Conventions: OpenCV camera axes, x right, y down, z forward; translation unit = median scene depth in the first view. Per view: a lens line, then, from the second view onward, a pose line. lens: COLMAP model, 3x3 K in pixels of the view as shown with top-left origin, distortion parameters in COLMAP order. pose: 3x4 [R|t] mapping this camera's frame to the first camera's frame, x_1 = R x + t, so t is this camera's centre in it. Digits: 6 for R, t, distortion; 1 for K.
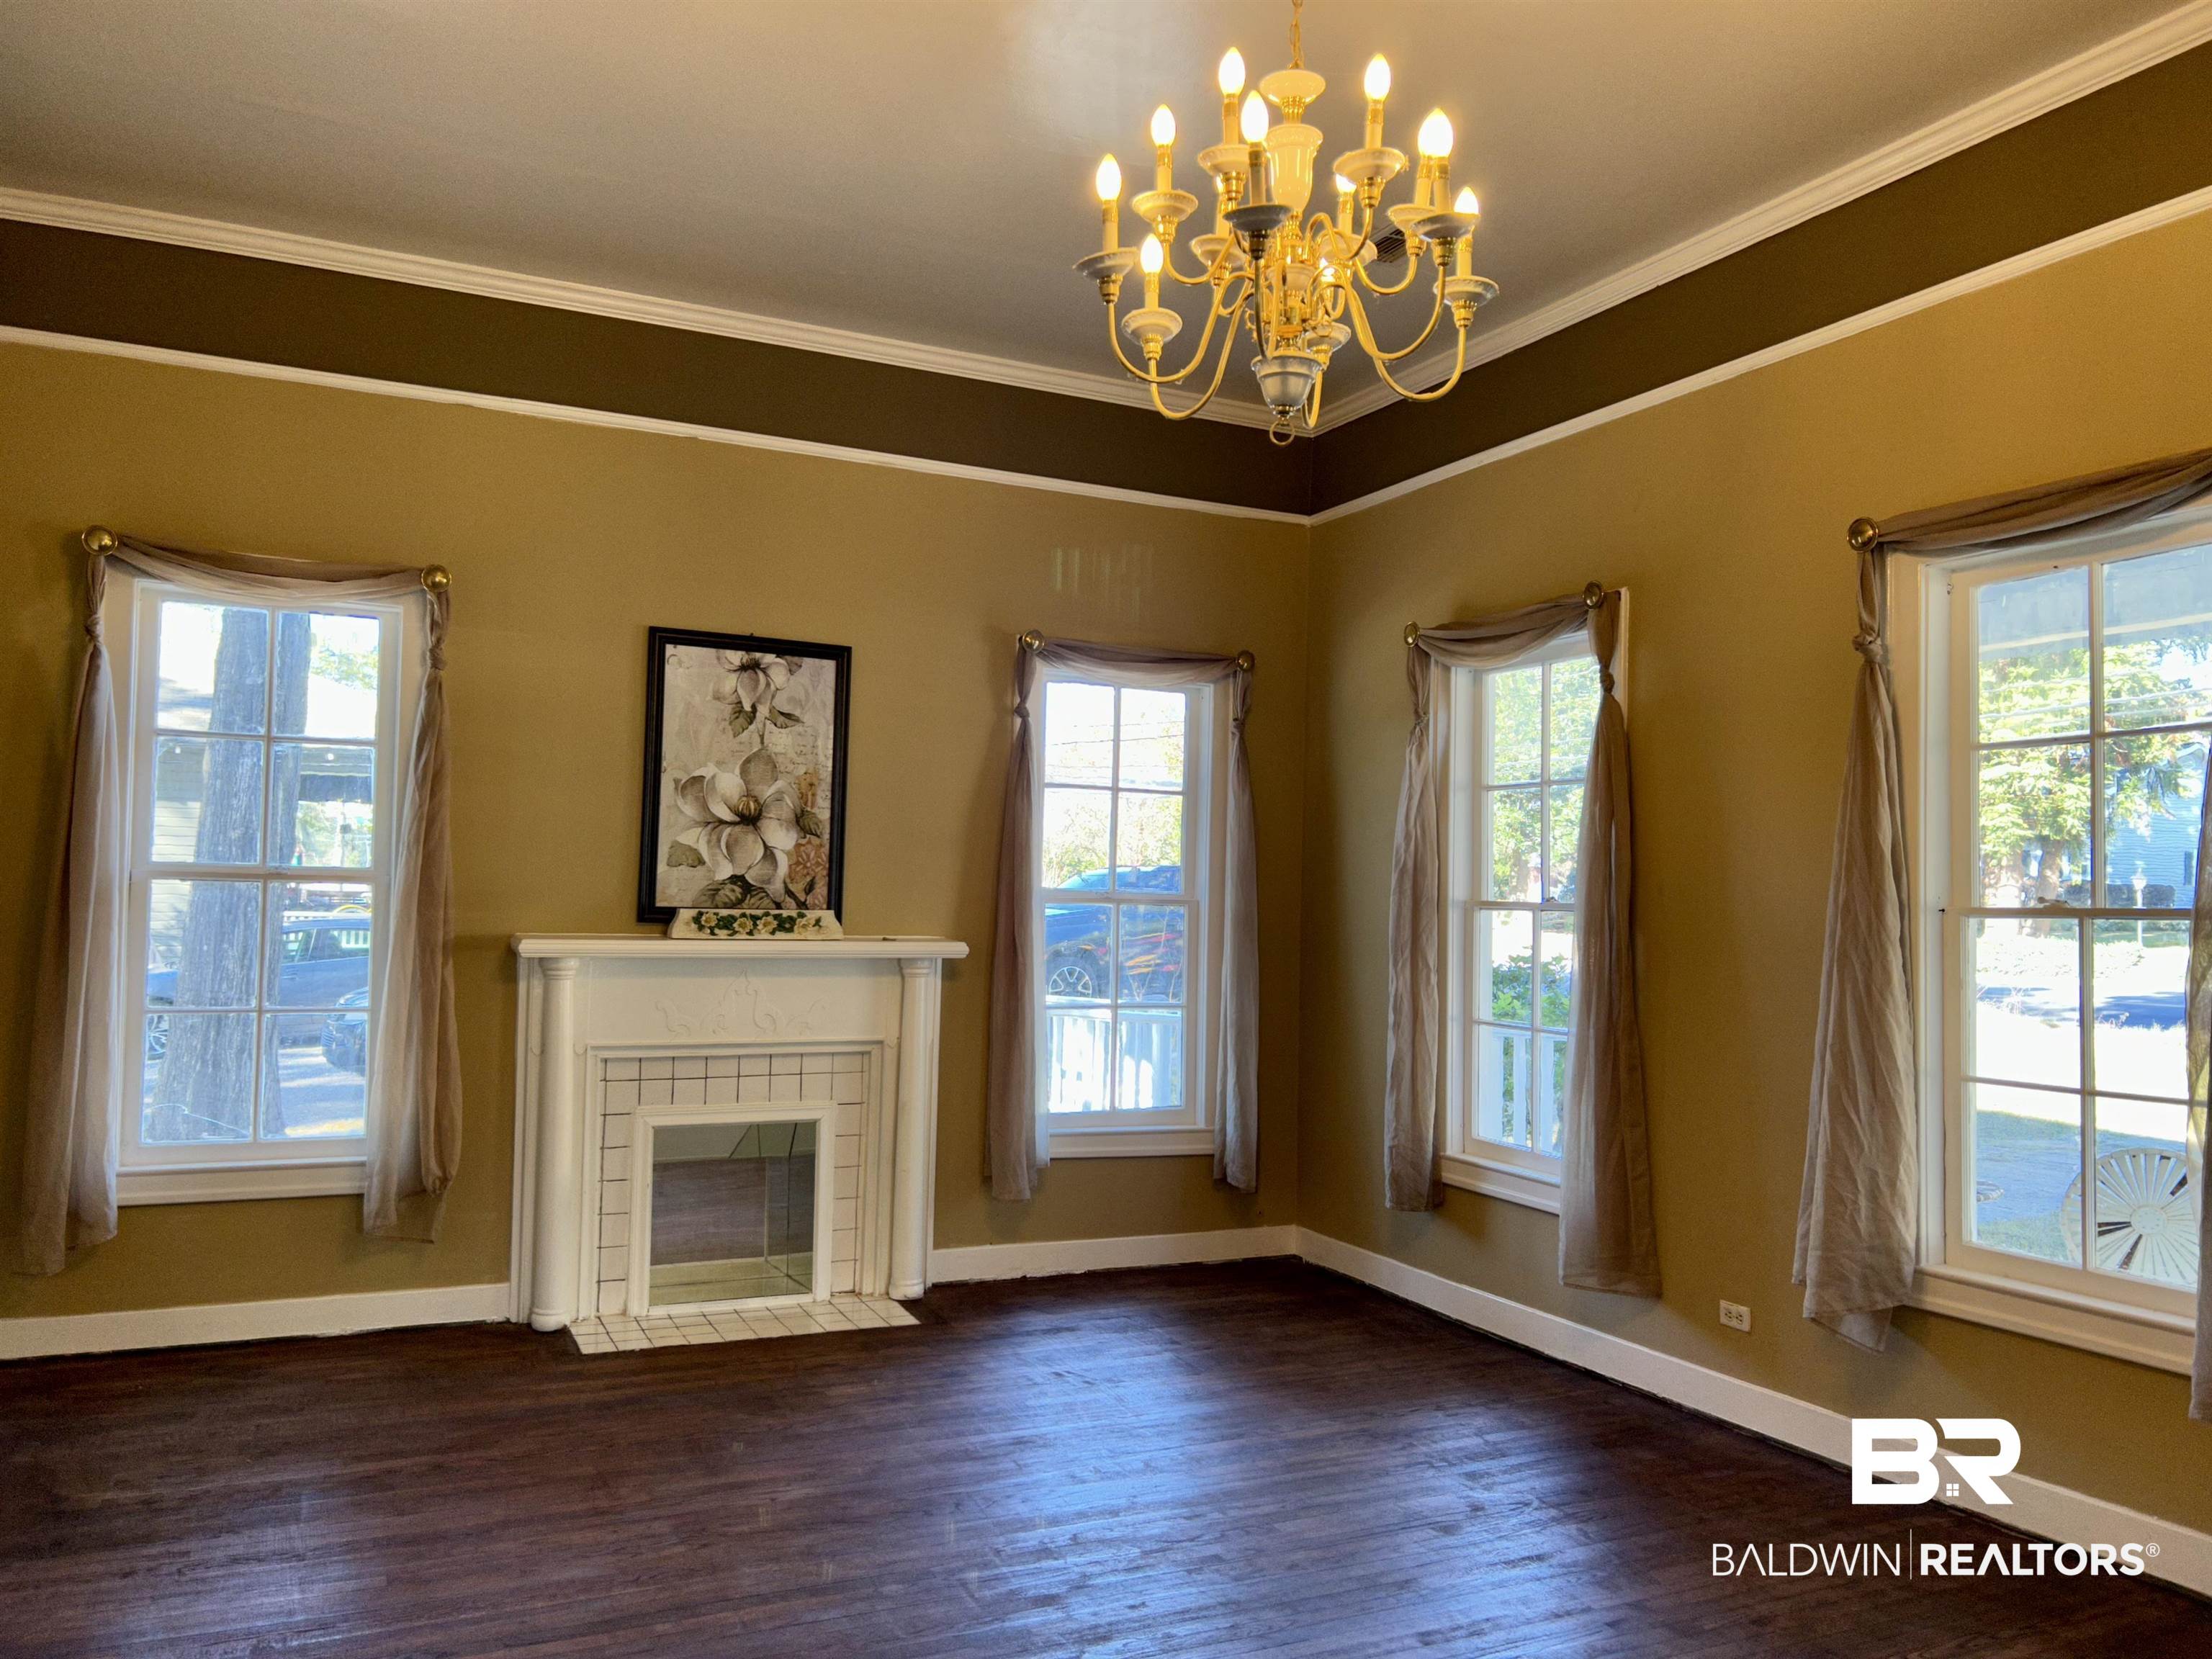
lens RADIAL K [[1639.3, 0, 1104.1], [0, 1639.3, 831.7], [0, 0, 1]] dist [0.030597, -0.029935]
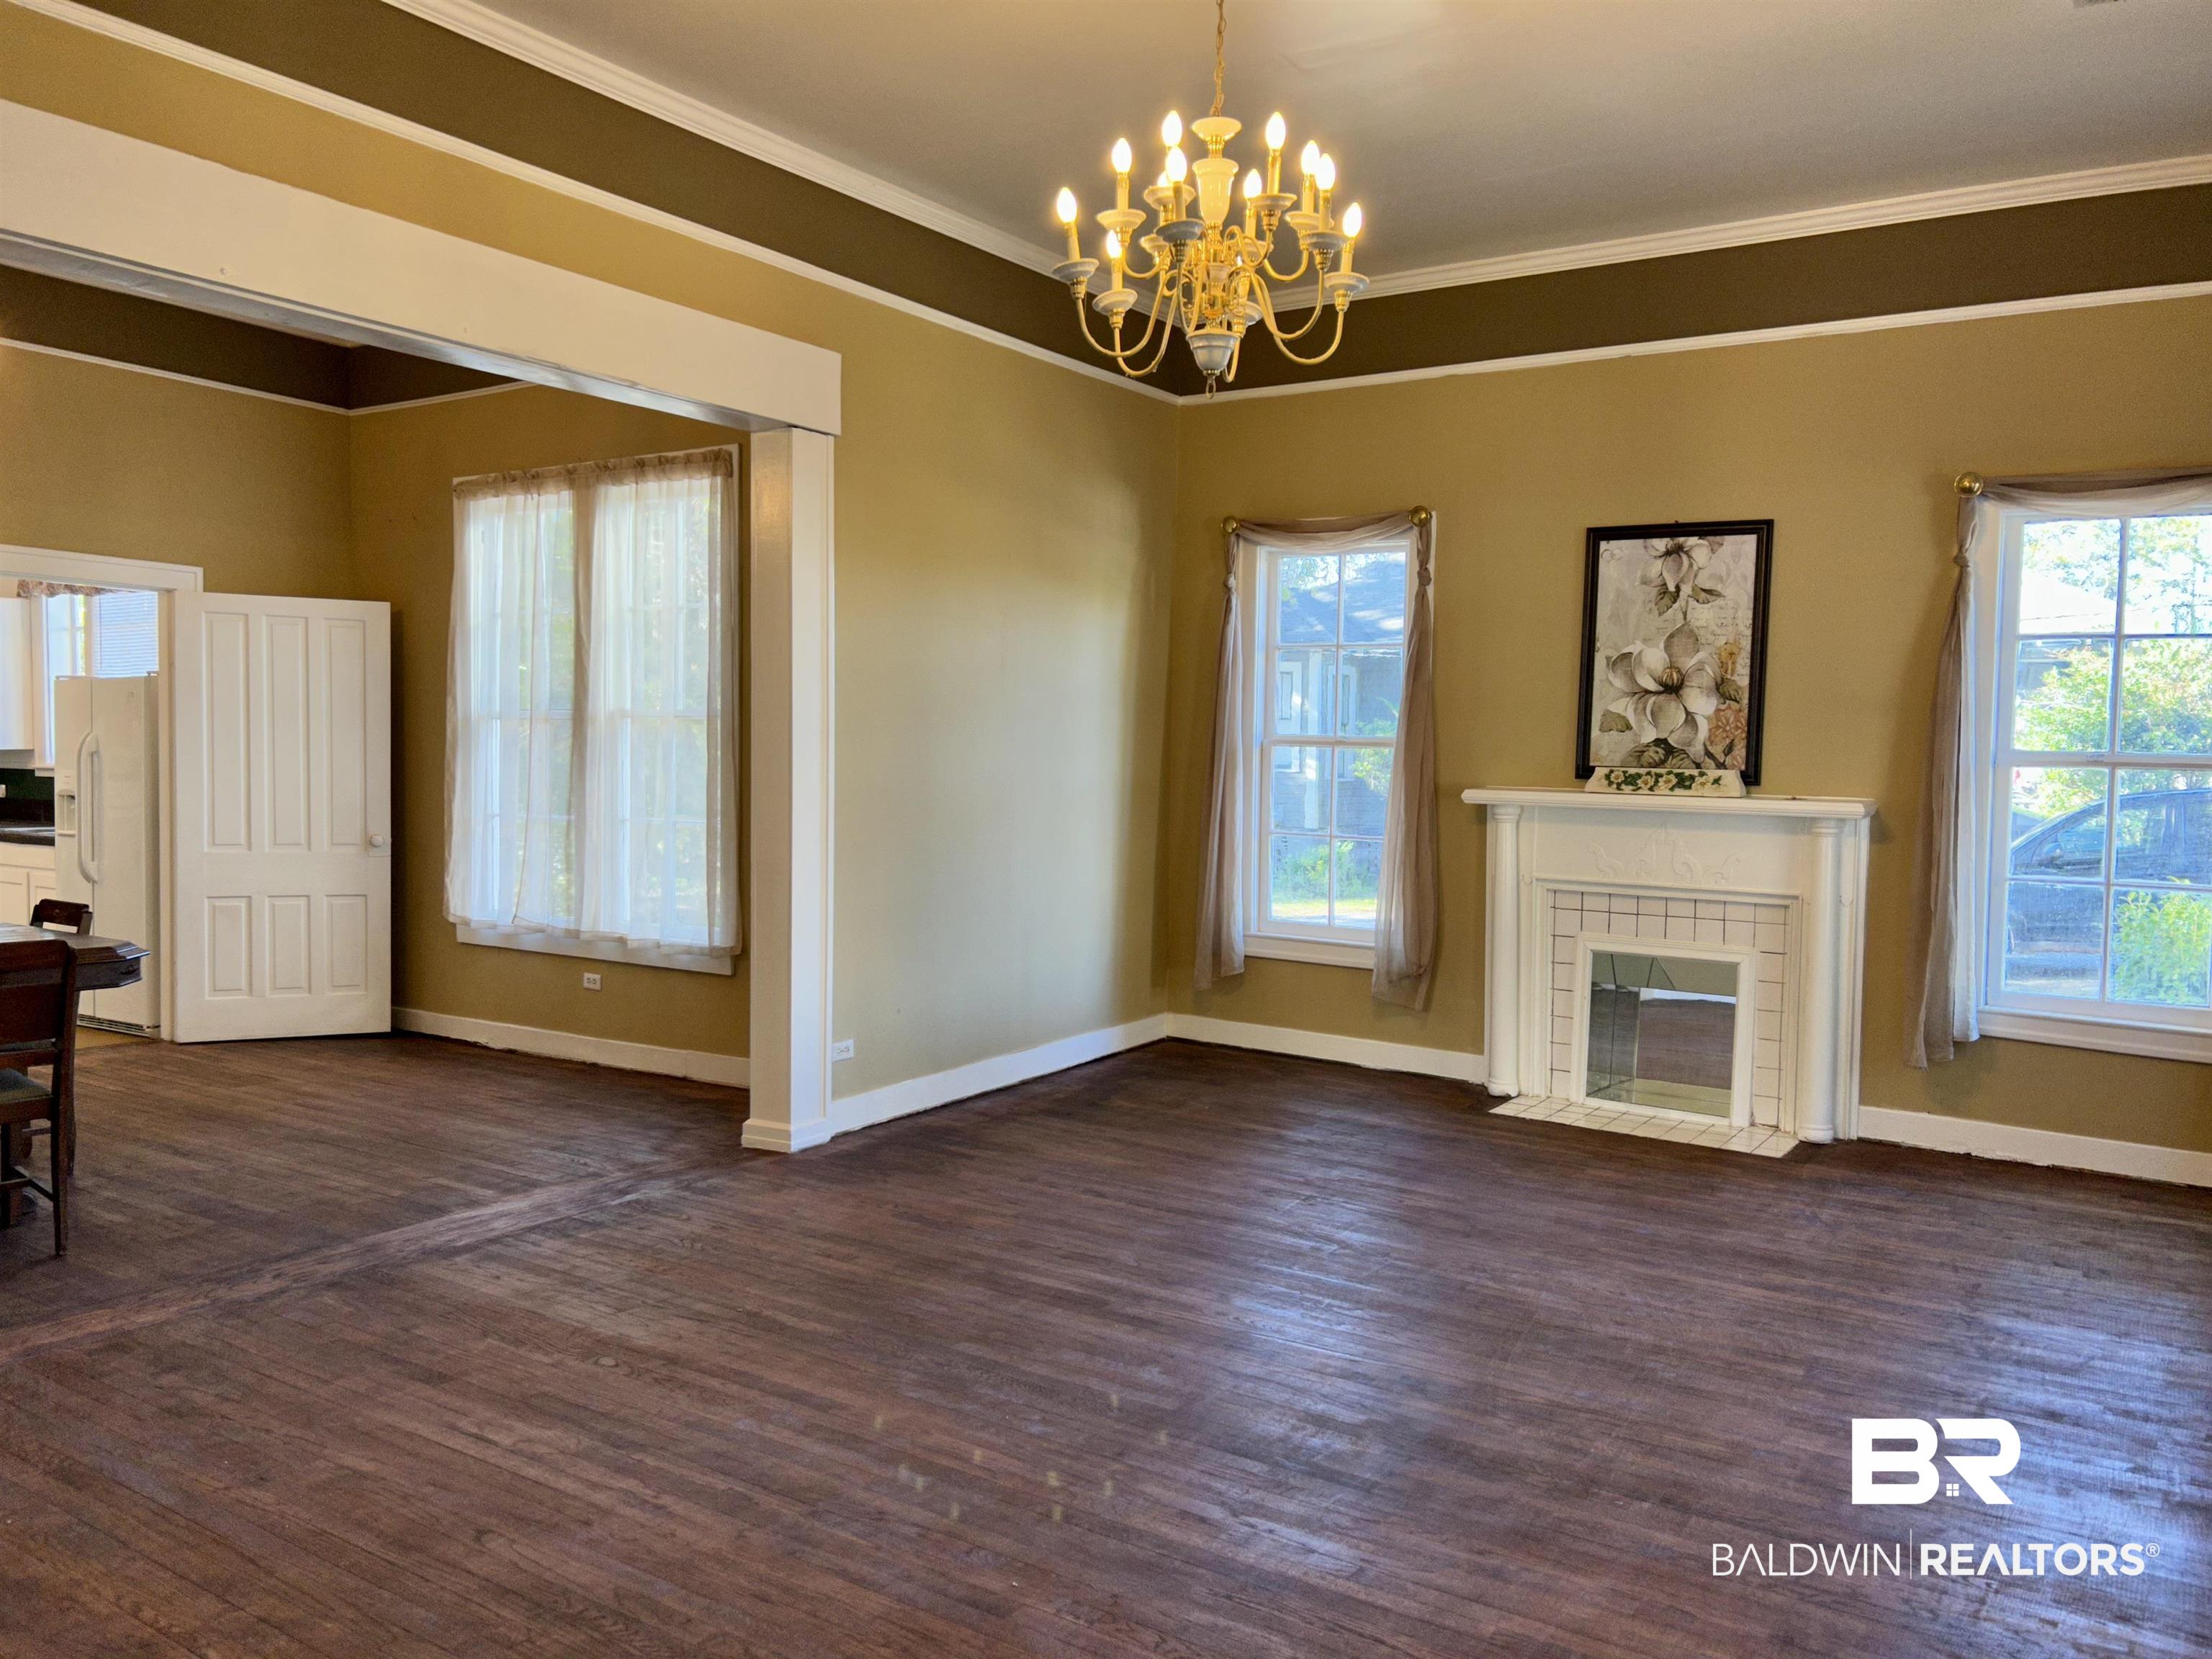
lens RADIAL K [[1639.3, 0, 1101.6], [0, 1639.3, 828.1], [0, 0, 1]] dist [0.030597, -0.029935]
pose [[0.512516, 0.031300, -0.858107, 0.553500], [0.024752, 0.998382, 0.051200, 0.020536], [0.858321, -0.047481, 0.510912, 0.087140]]
